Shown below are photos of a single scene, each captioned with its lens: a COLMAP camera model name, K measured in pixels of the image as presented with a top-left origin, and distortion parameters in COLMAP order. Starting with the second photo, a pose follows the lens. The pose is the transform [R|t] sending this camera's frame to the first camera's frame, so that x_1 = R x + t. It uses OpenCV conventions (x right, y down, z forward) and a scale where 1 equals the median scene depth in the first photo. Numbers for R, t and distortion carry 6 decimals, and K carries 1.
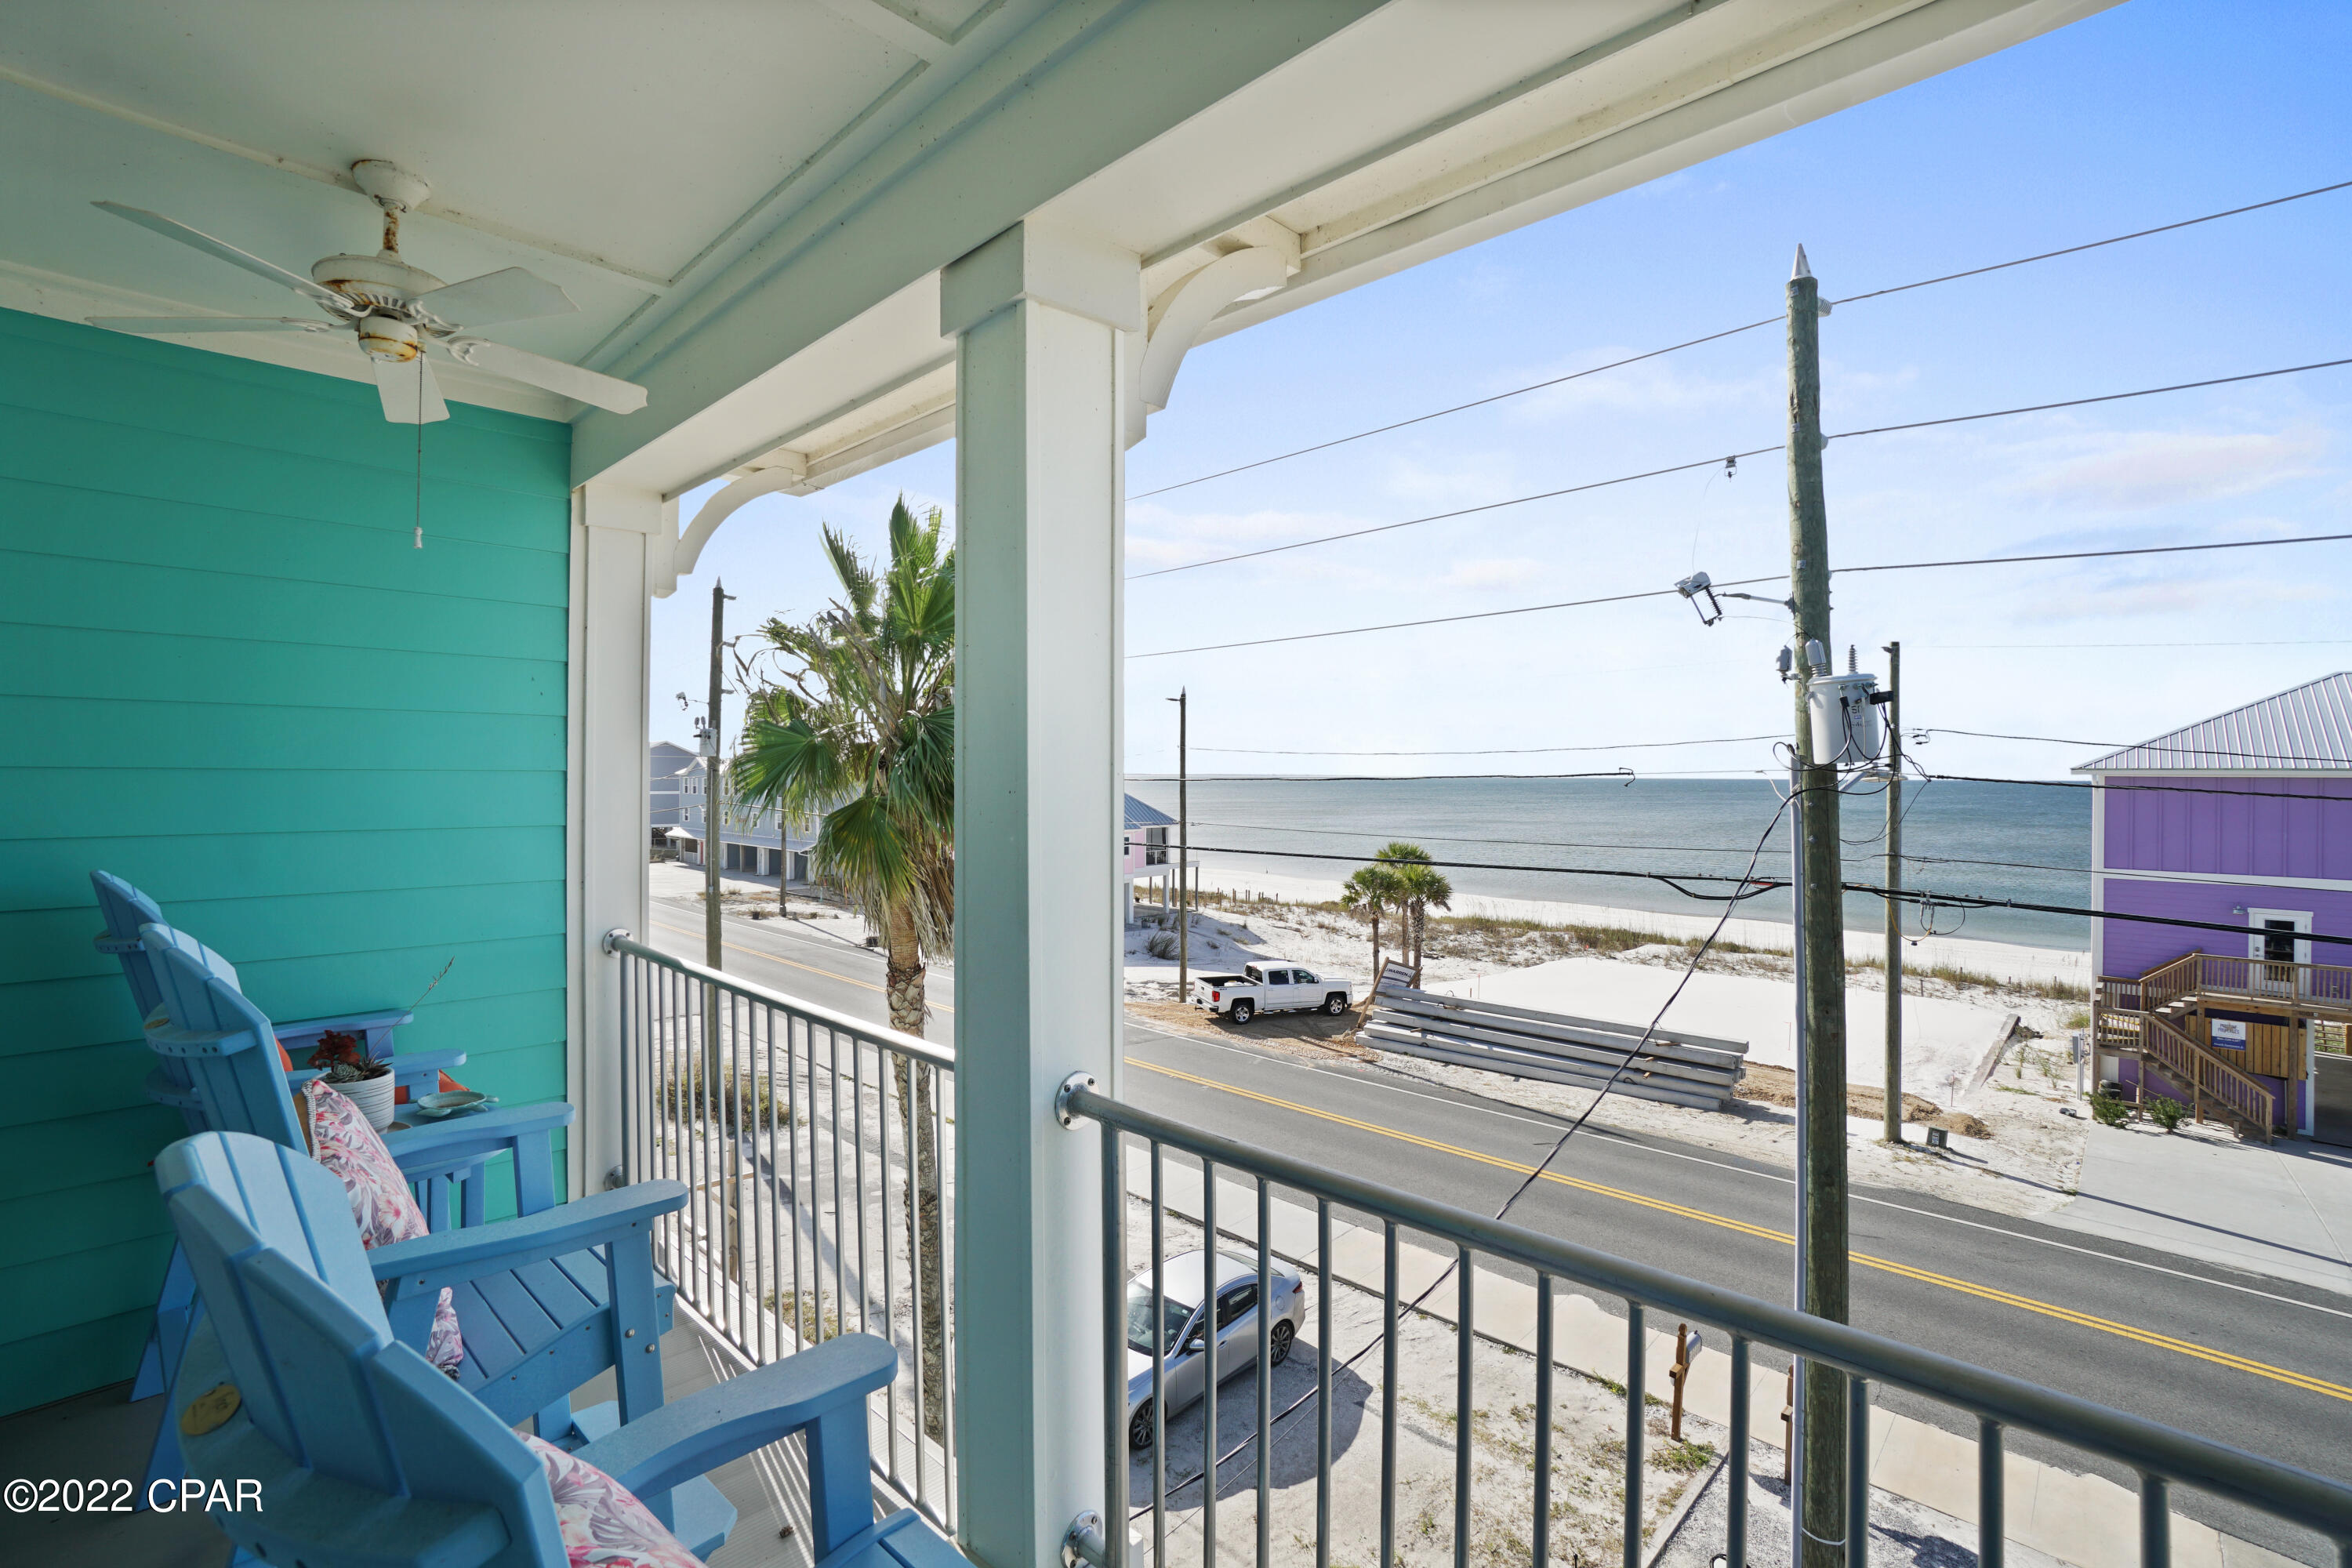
lens RADIAL K [[1047.7, 0, 1091.1], [0, 1047.7, 773.7], [0, 0, 1]] dist [-0.051295, 0.013171]
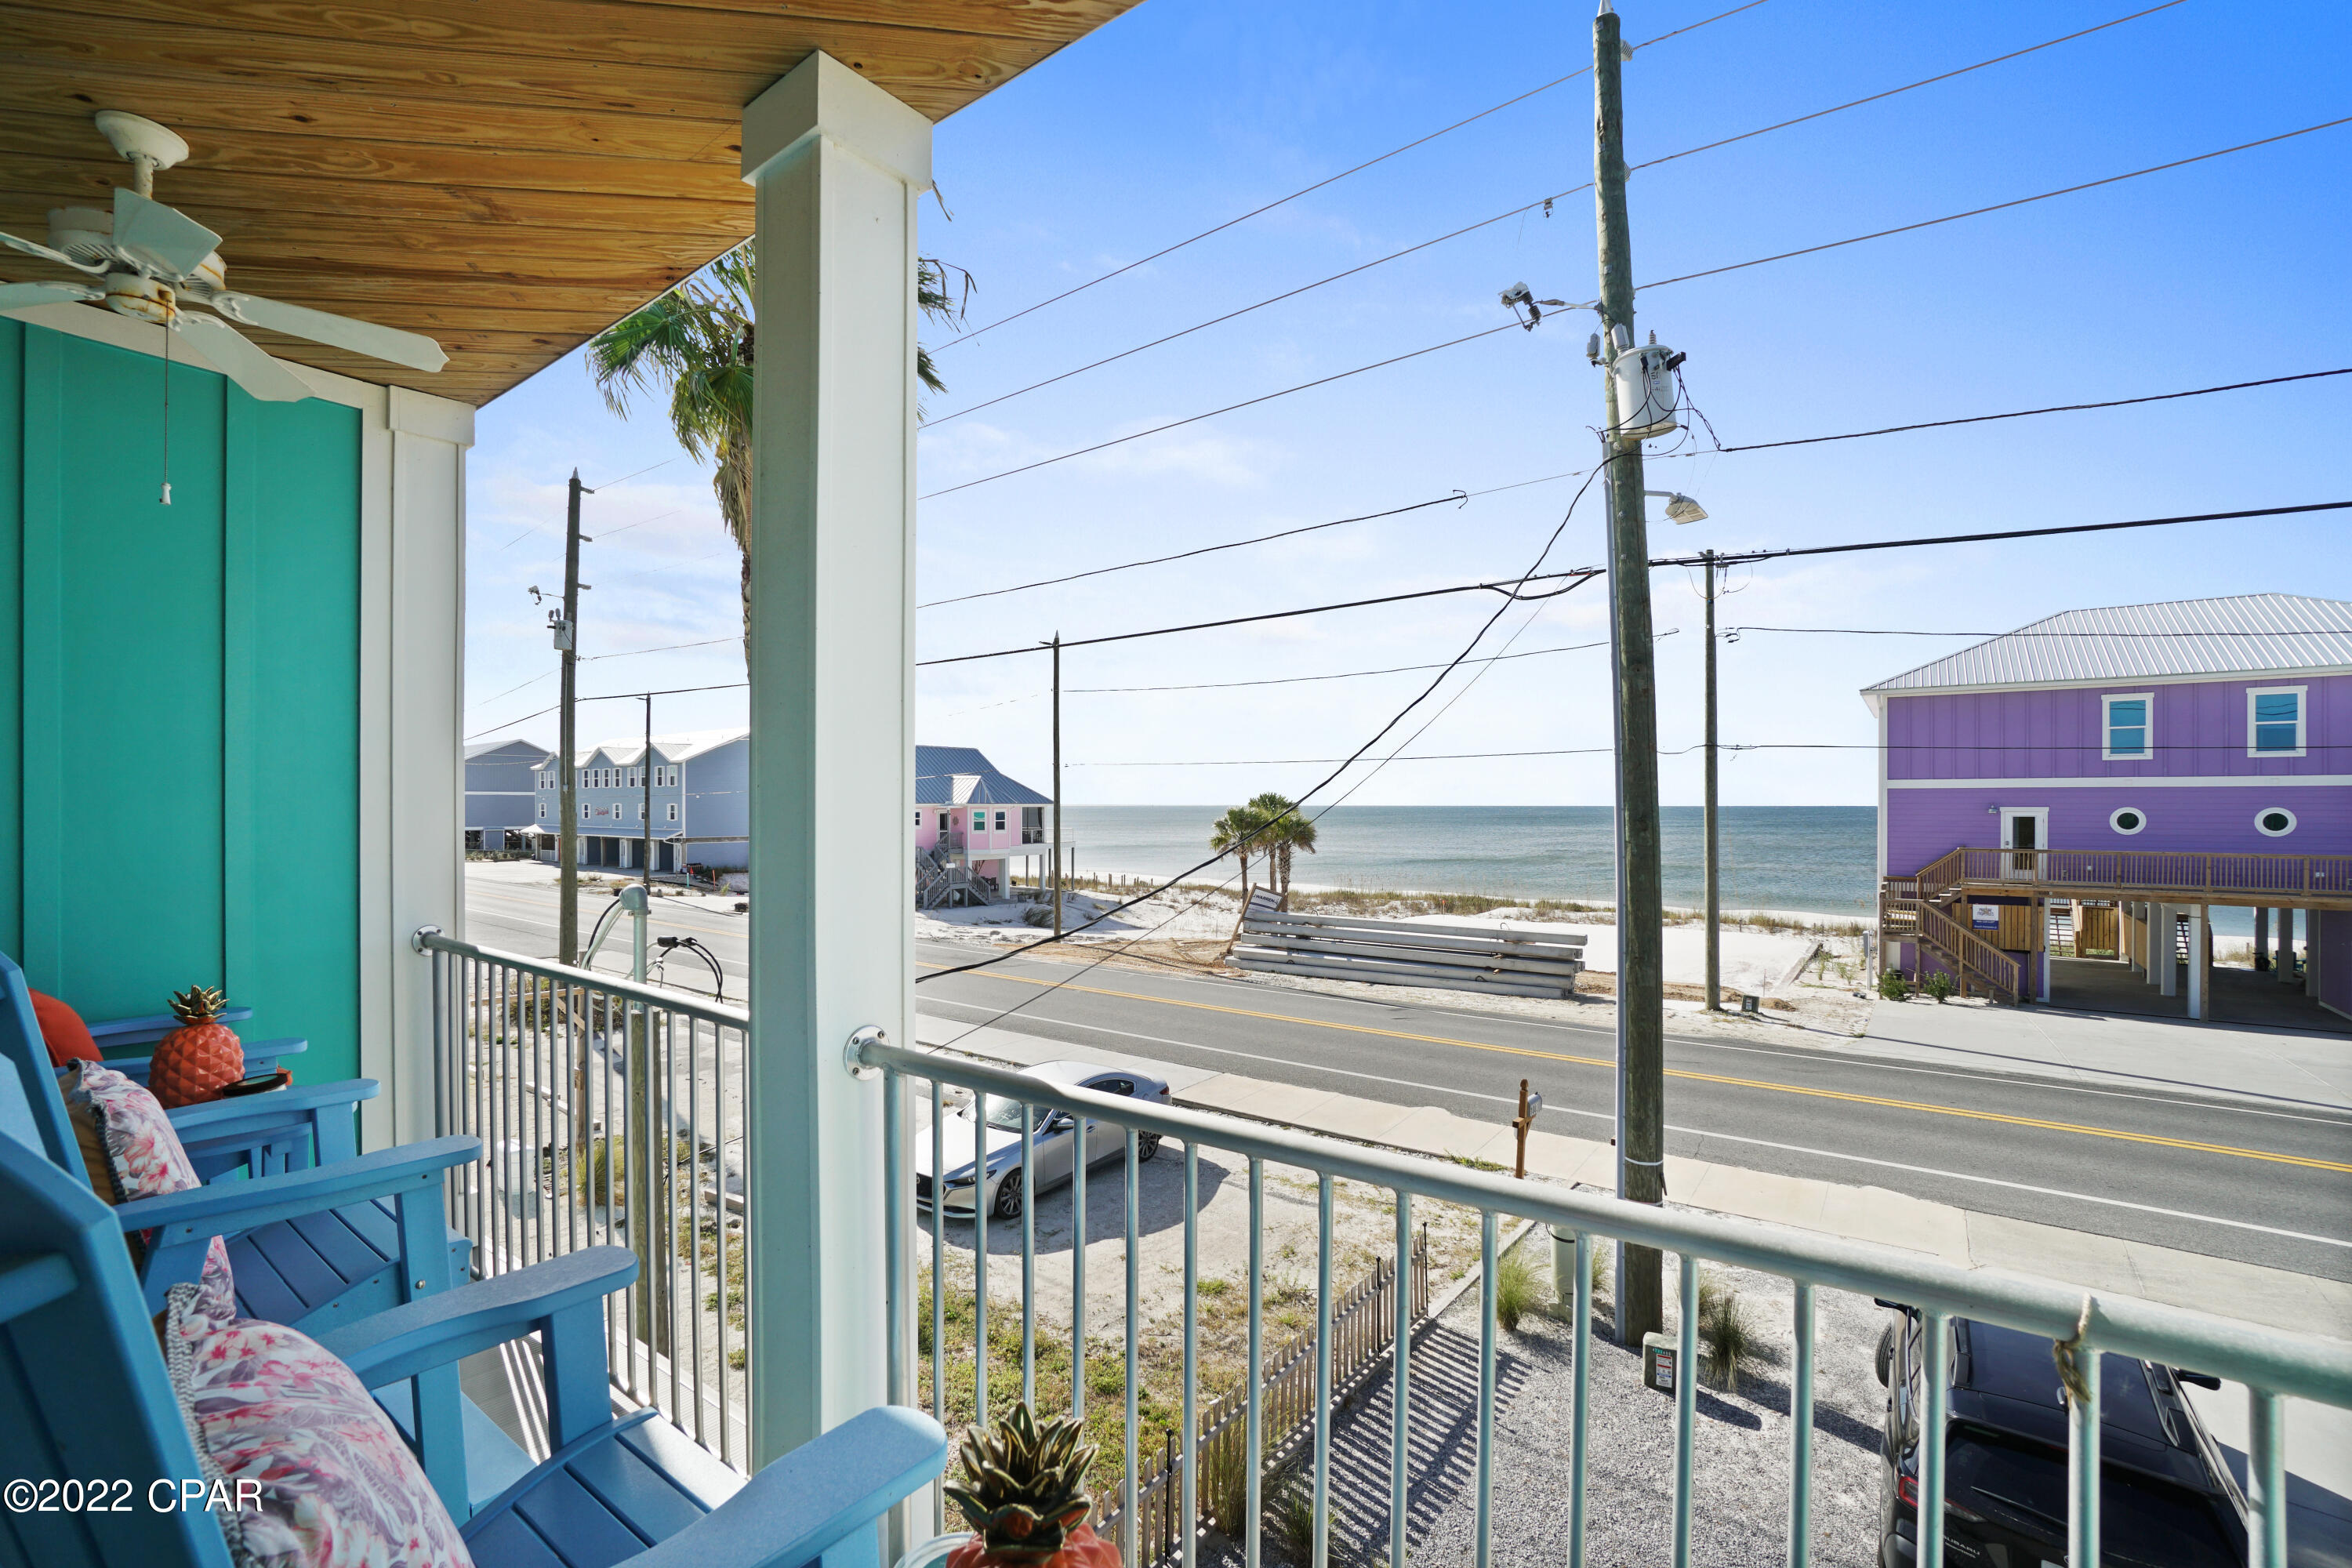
lens RADIAL K [[1047.7, 0, 1107.9], [0, 1047.7, 802.6], [0, 0, 1]] dist [-0.051295, 0.013171]
pose [[0.991260, -0.005841, 0.131796, 0.006952], [0.005974, 0.999982, -0.000614, 0.131902], [-0.131790, 0.001396, 0.991277, -0.003511]]
